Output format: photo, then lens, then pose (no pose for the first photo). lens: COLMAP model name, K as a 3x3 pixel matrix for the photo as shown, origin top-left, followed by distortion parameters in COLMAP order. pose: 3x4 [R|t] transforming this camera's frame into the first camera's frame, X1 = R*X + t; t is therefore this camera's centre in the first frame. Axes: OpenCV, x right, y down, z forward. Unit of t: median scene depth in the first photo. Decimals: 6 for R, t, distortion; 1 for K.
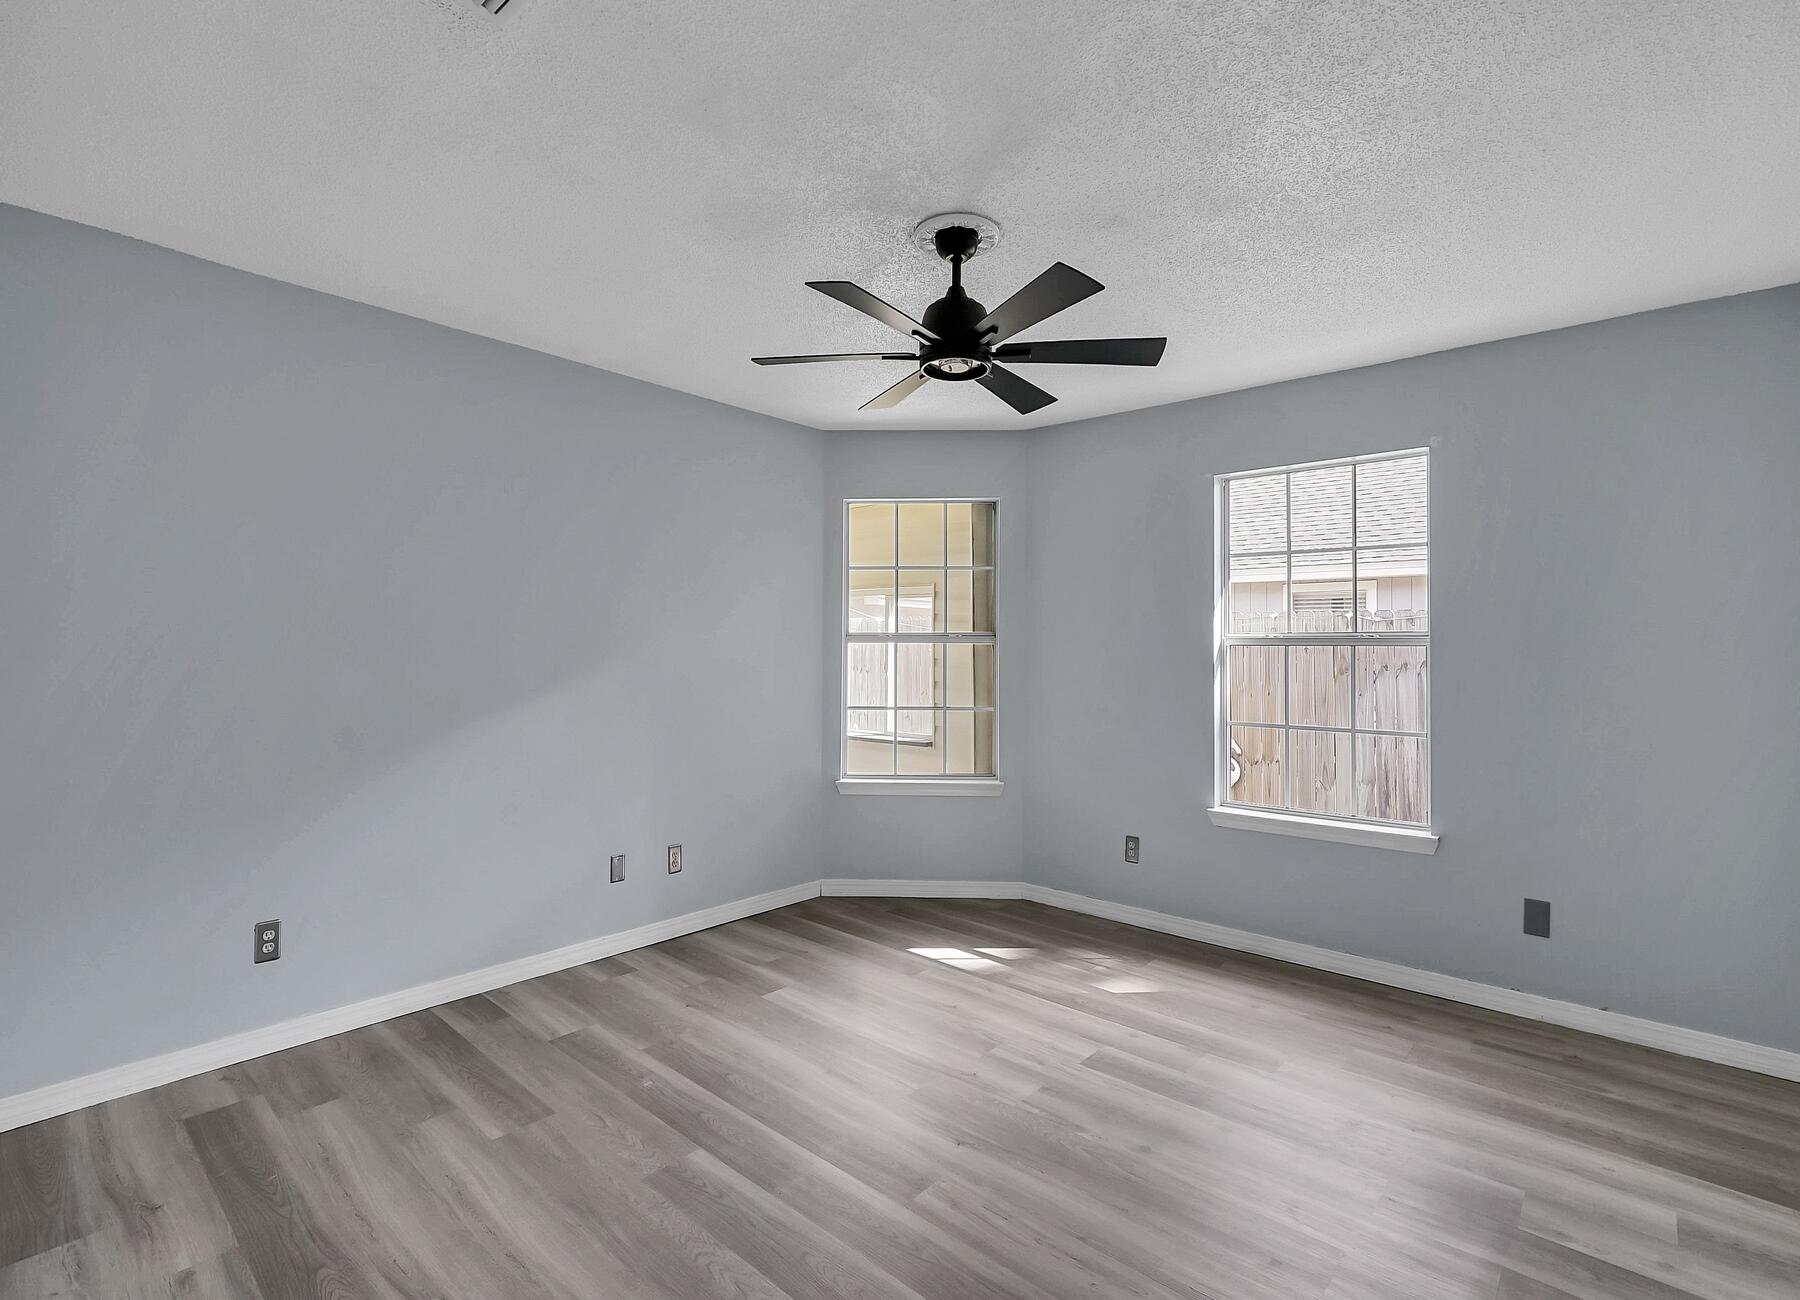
lens RADIAL K [[842.8, 0, 906.6], [0, 842.8, 618.4], [0, 0, 1]] dist [-0.000876, 0.000172]
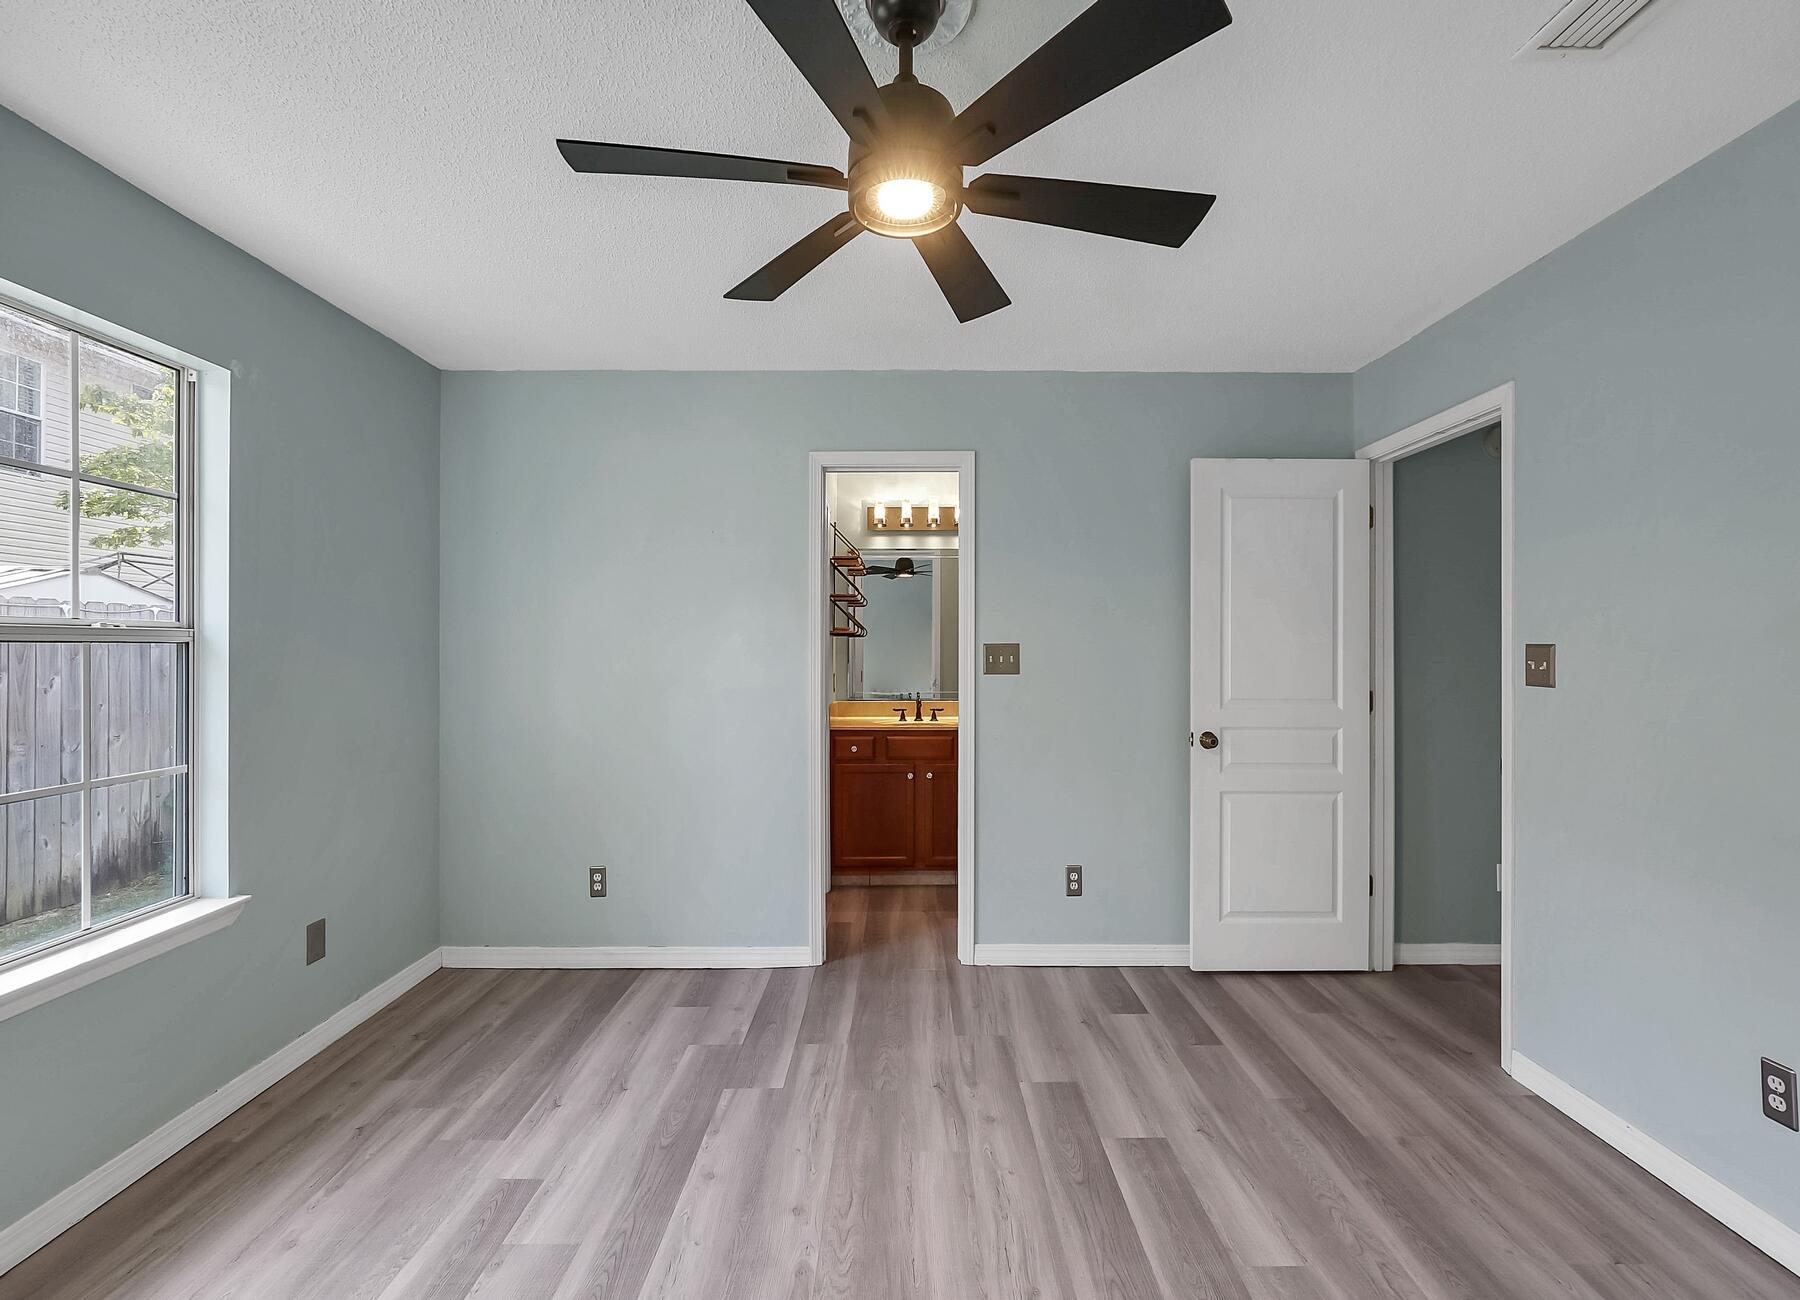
lens RADIAL K [[772.4, 0, 911.6], [0, 772.4, 639.4], [0, 0, 1]] dist [-0.021274, 0.007272]
pose [[-0.663079, -0.001410, 0.748548, -0.273287], [-0.029543, 0.999268, -0.024287, 0.028849], [-0.747966, -0.038219, -0.662636, 1.003525]]
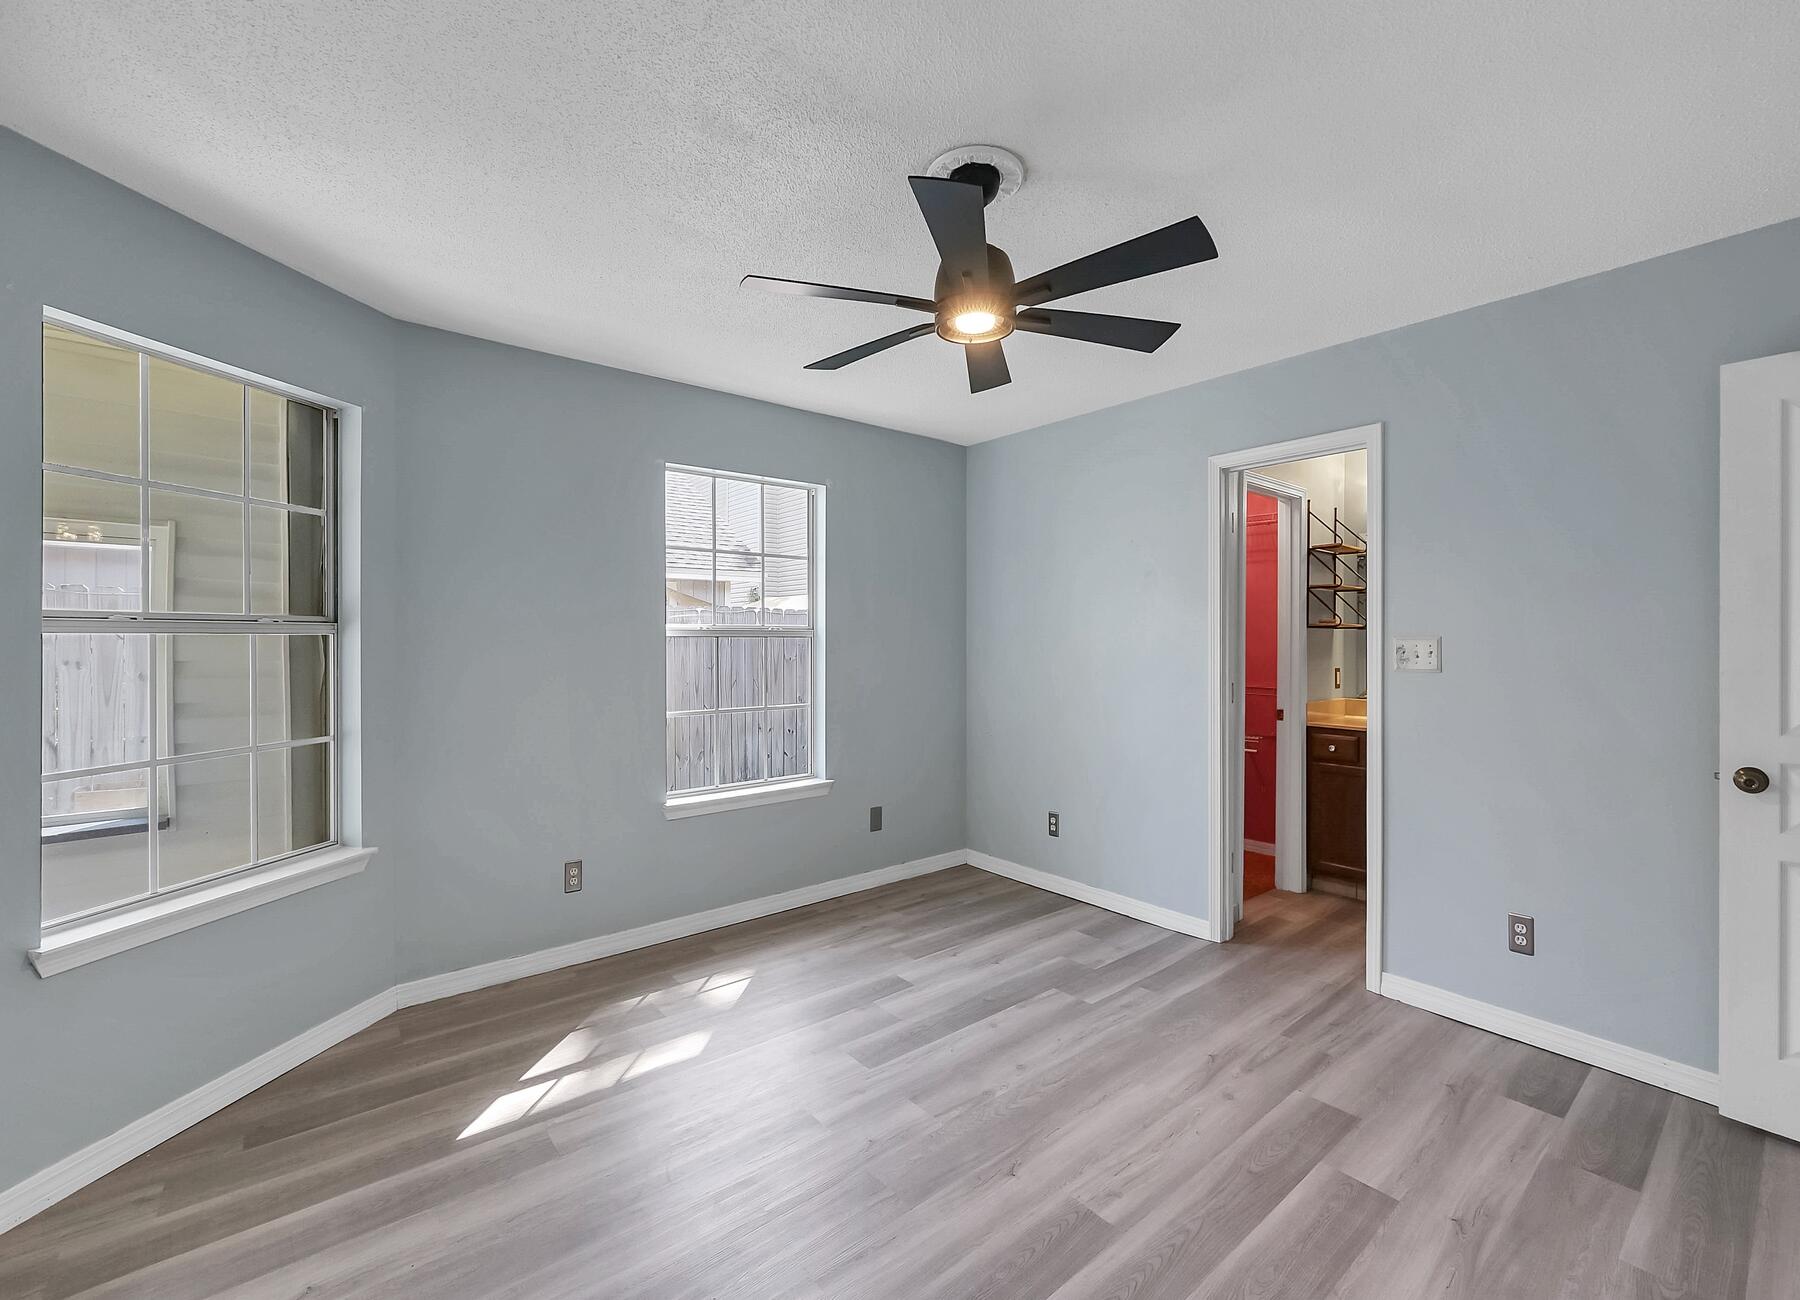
lens RADIAL K [[765.7, 0, 901.8], [0, 765.7, 627.8], [0, 0, 1]] dist [-0.016994, 0.006740]
pose [[0.169509, 0.008016, 0.985496, -0.543239], [-0.031665, 0.999495, -0.002683, 0.017891], [-0.985020, -0.030750, 0.169677, 0.684728]]
